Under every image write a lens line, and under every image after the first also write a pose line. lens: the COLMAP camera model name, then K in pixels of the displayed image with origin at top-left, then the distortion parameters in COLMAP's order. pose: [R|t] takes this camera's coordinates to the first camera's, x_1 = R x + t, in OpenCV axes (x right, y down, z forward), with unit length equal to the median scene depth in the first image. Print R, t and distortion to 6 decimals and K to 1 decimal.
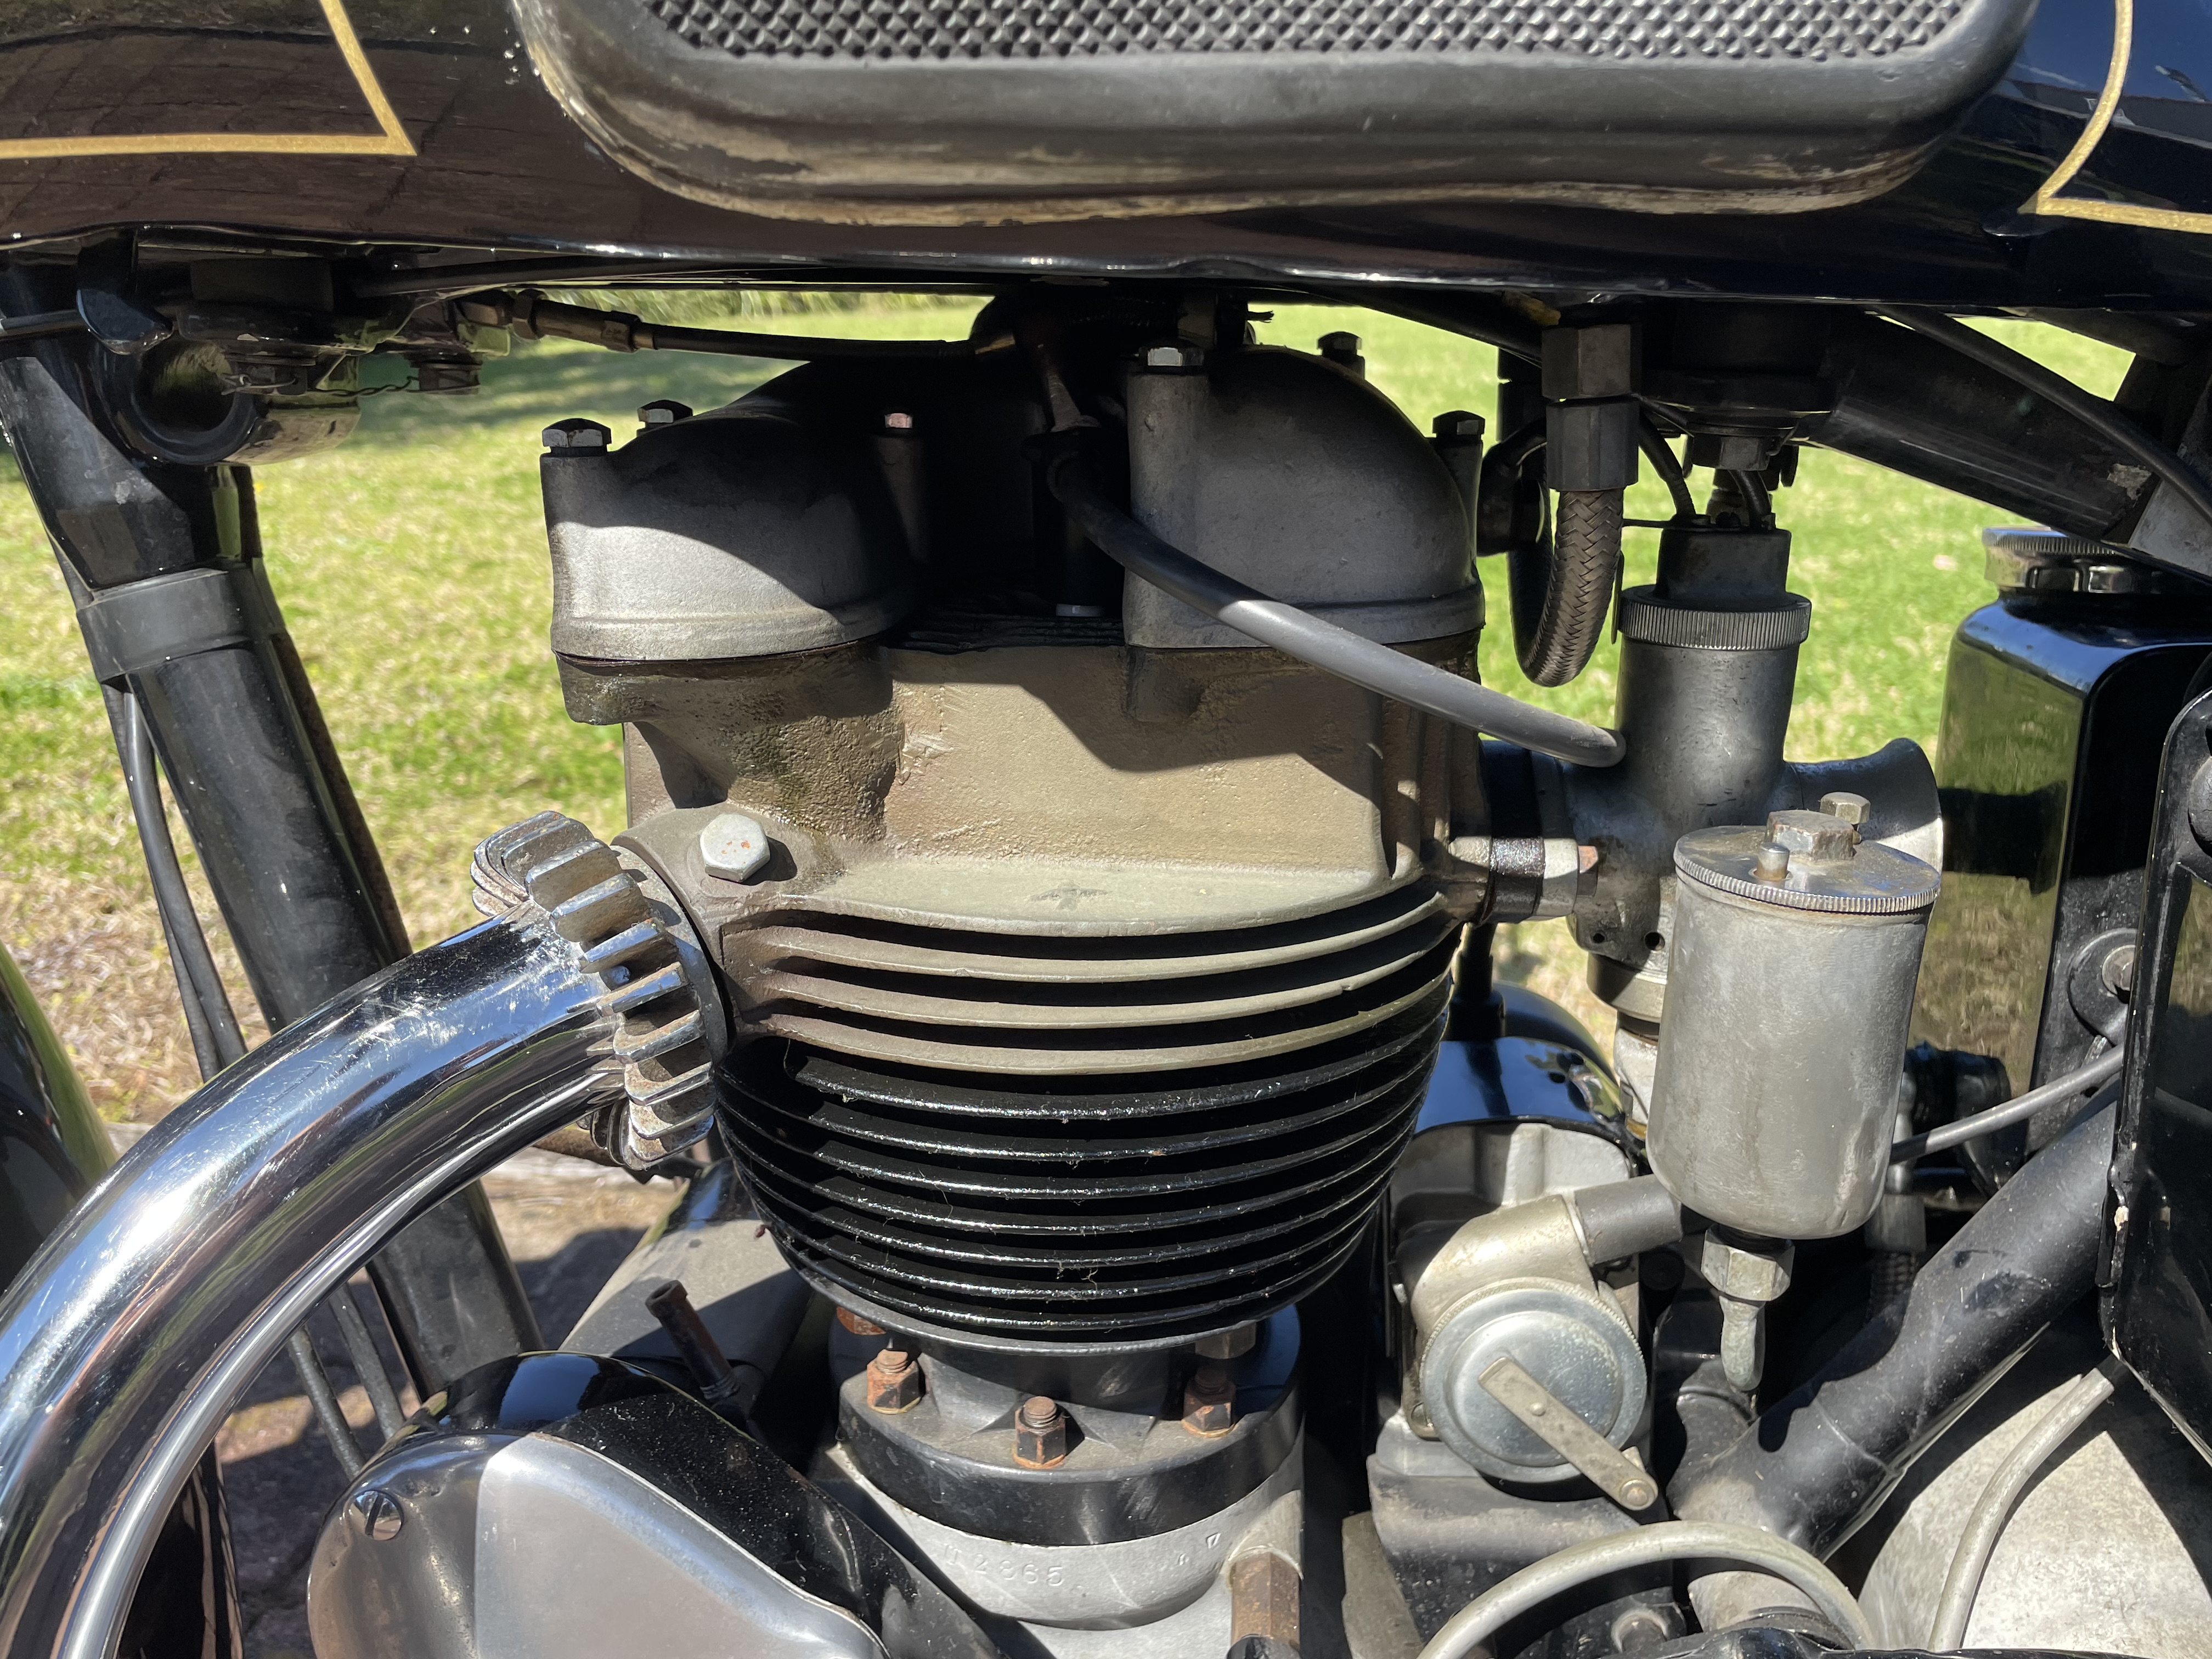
lens RADIAL K [[1611.2, 0, 1106.0], [0, 1611.2, 829.5], [0, 0, 1]] dist [0.030532, -0.004169]
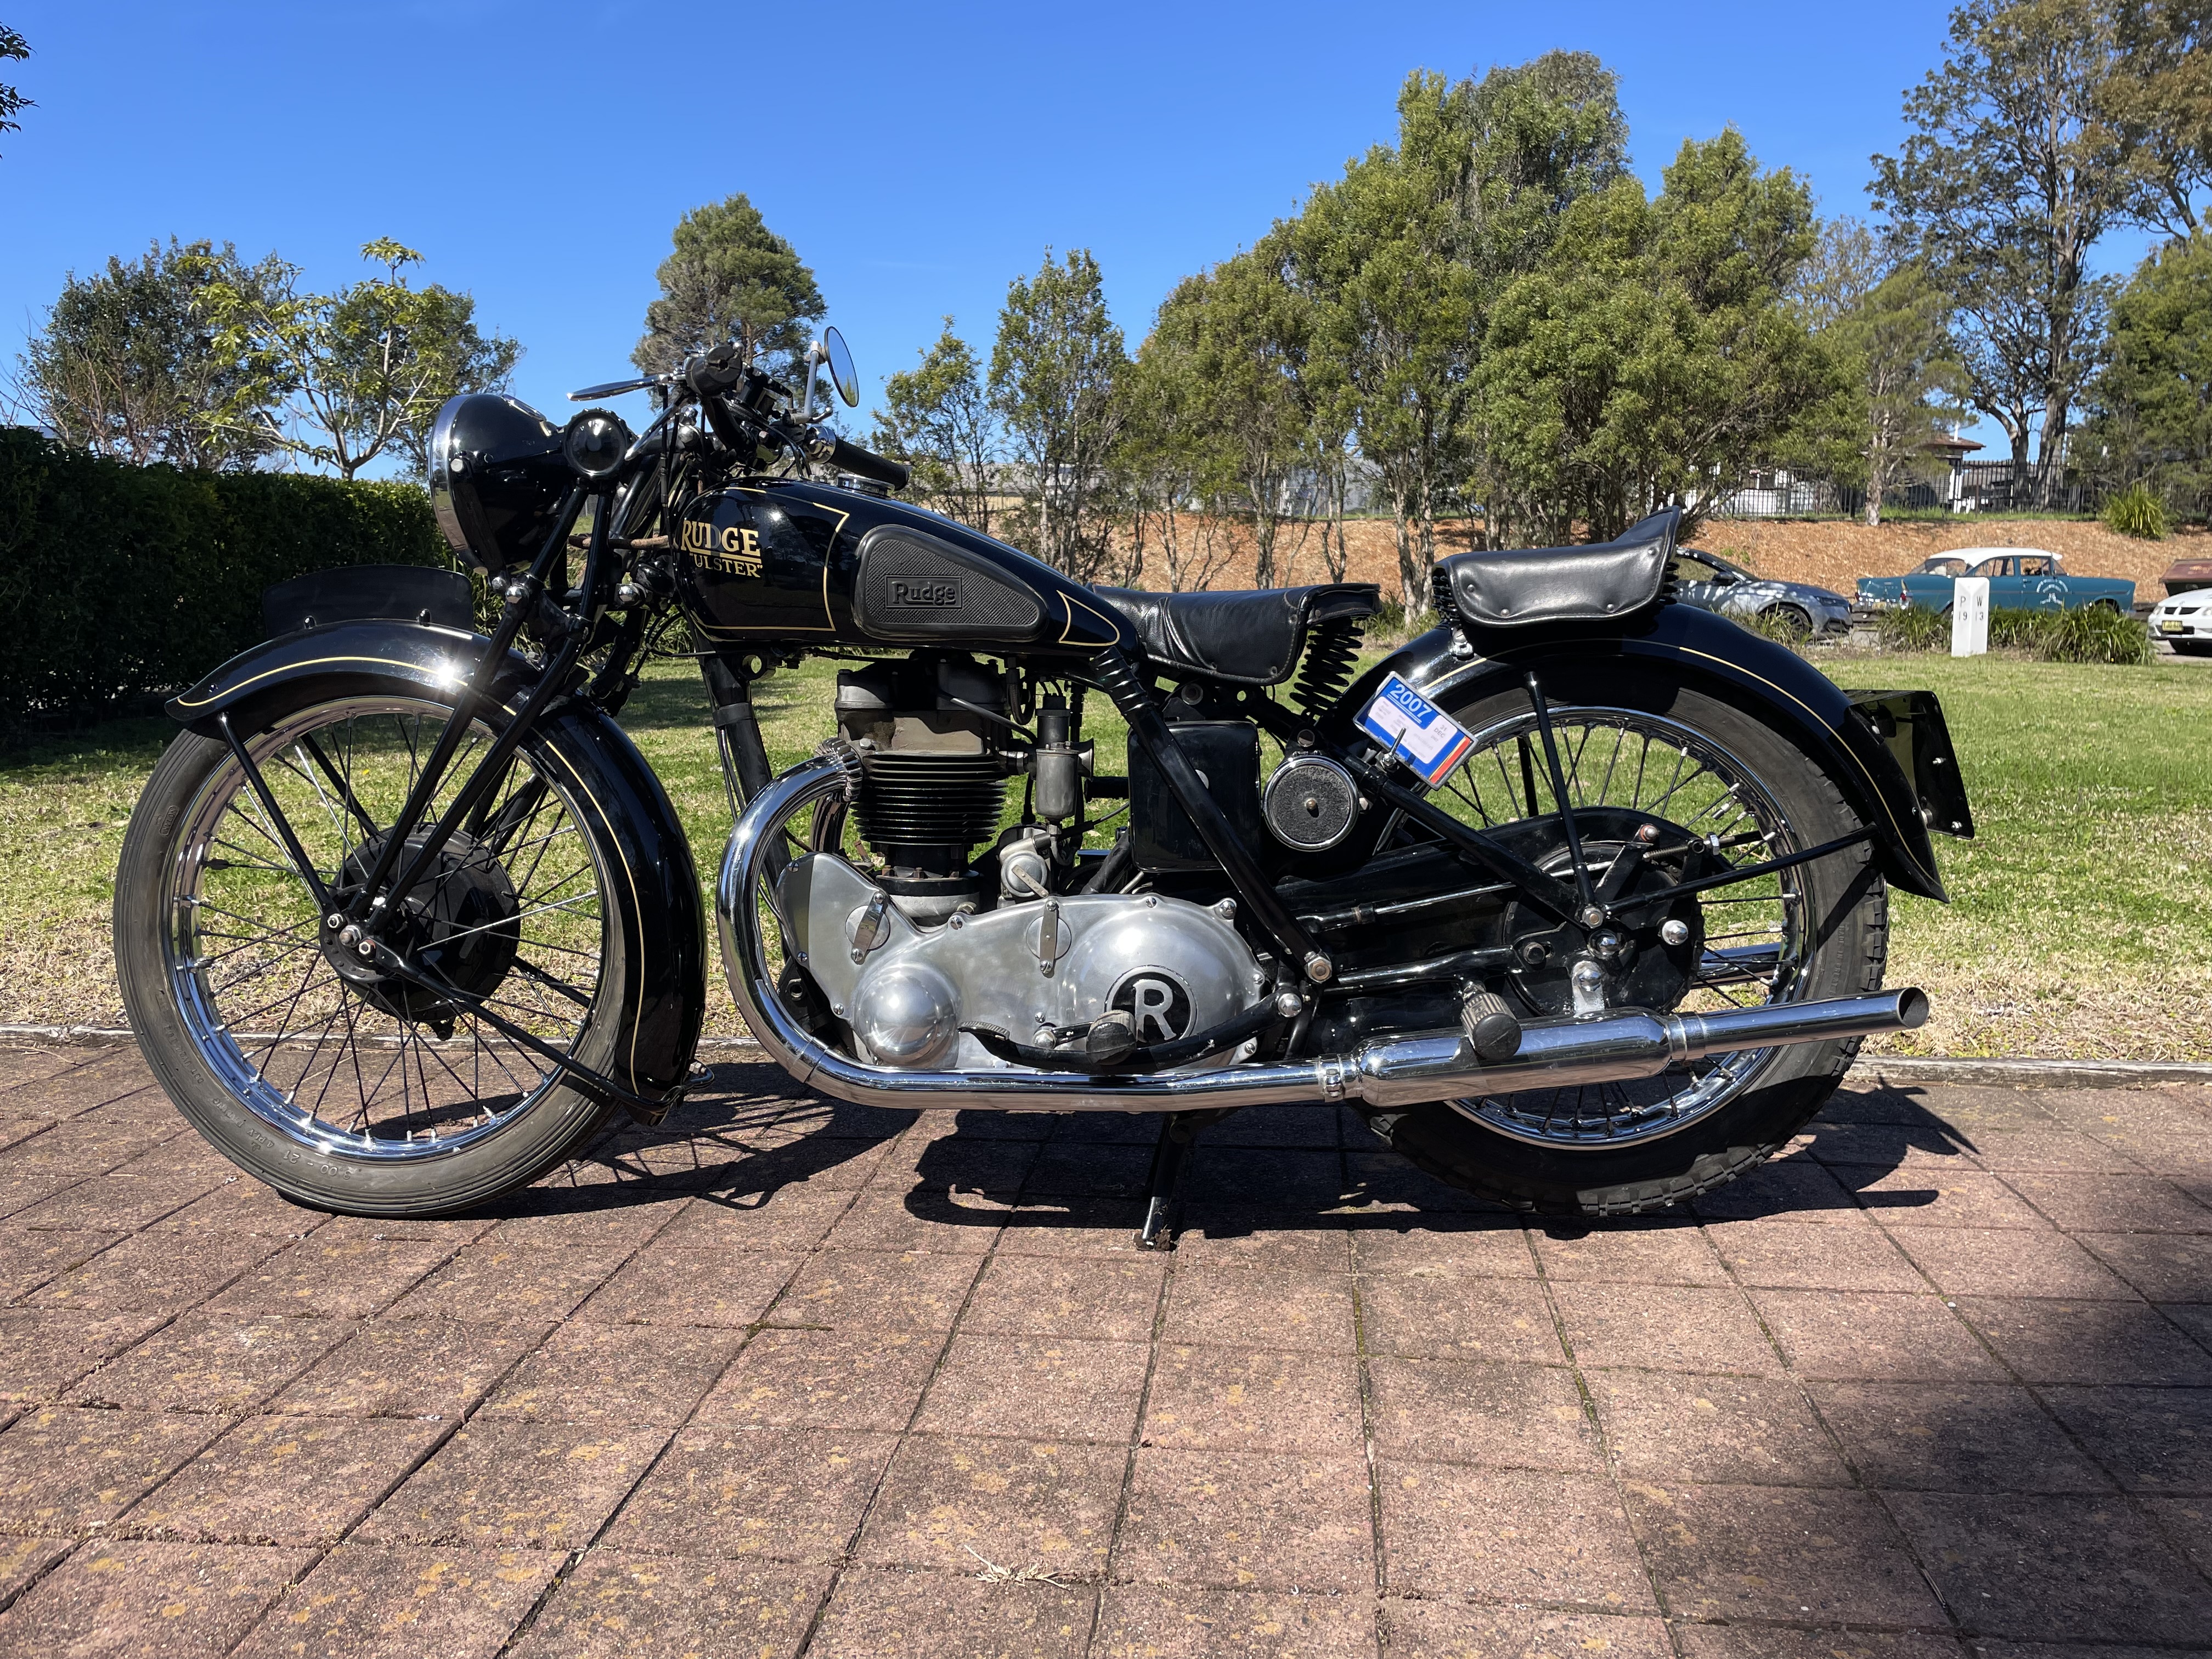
lens RADIAL K [[1611.2, 0, 1106.0], [0, 1611.2, 829.5], [0, 0, 1]] dist [0.030532, -0.004169]
pose [[0.998781, 0.010706, 0.048179, 0.298828], [-0.000361, 0.977746, -0.209791, 1.300426], [-0.049353, 0.209518, 0.976558, -3.918673]]
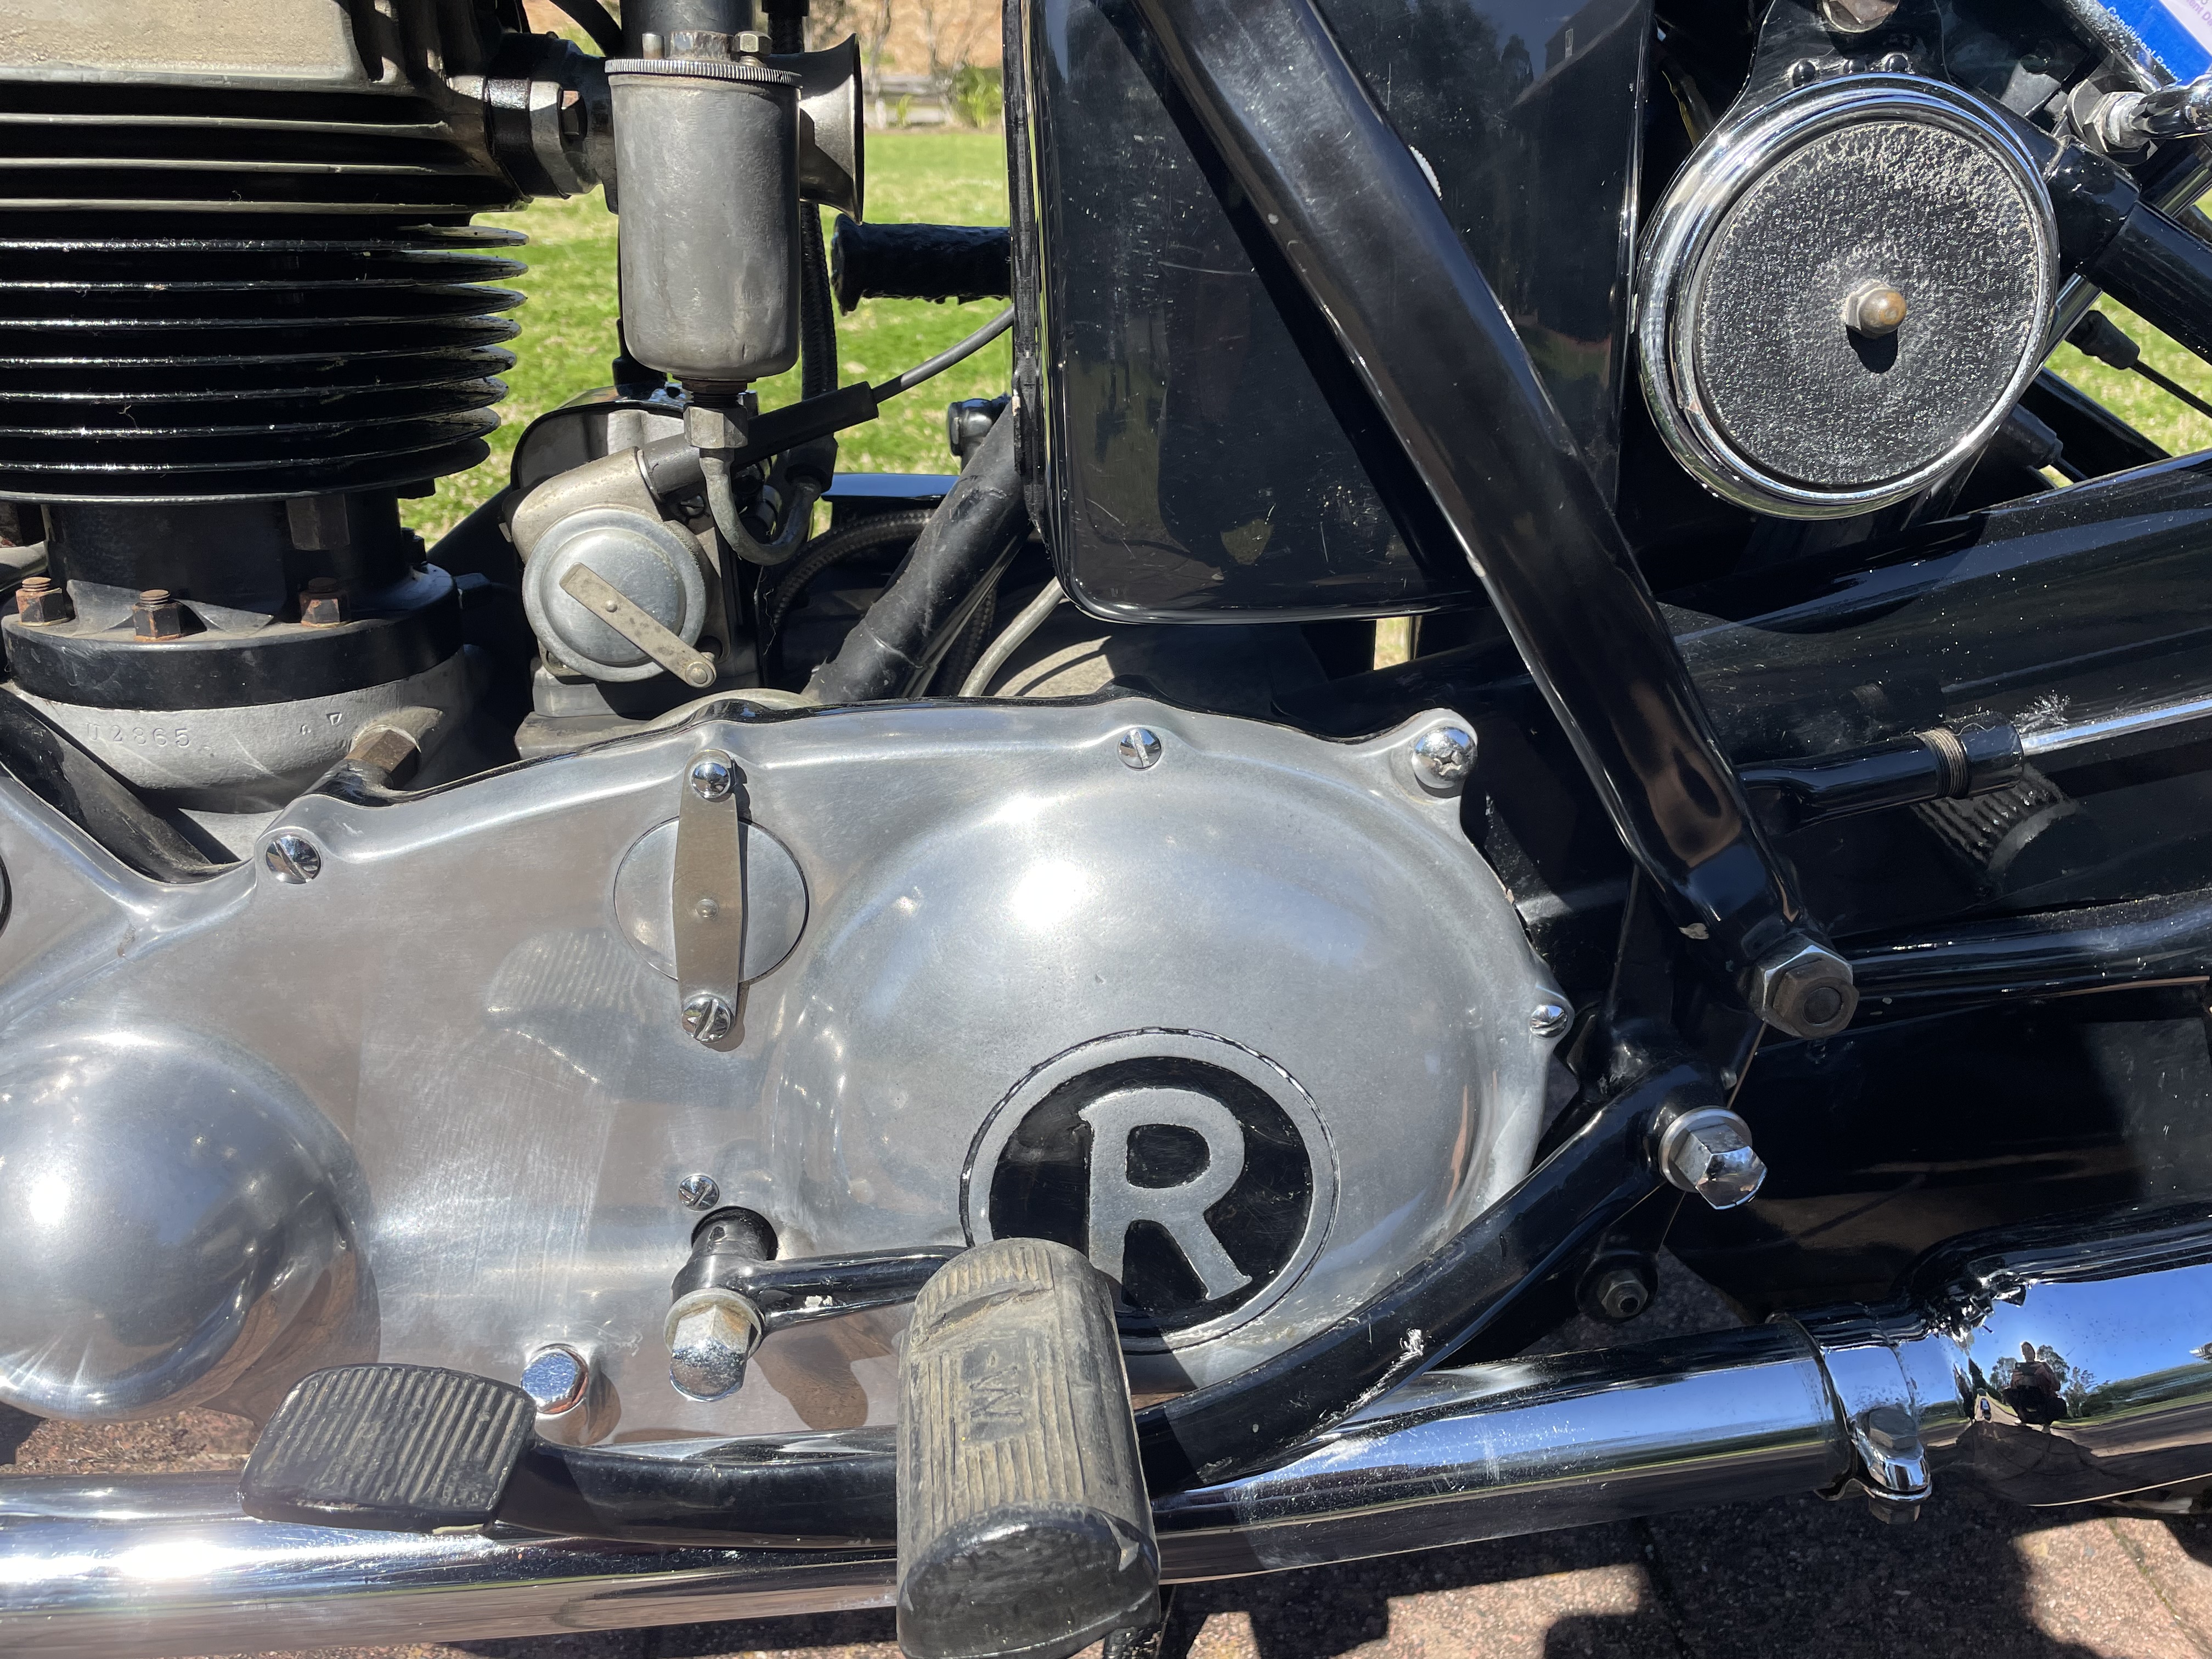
lens RADIAL K [[1611.2, 0, 1106.0], [0, 1611.2, 829.5], [0, 0, 1]] dist [0.030532, -0.004169]
pose [[0.981501, -0.047854, 0.185381, 0.427610], [0.034236, 0.996522, 0.075974, 0.477164], [-0.188372, -0.068222, 0.979725, -0.323355]]
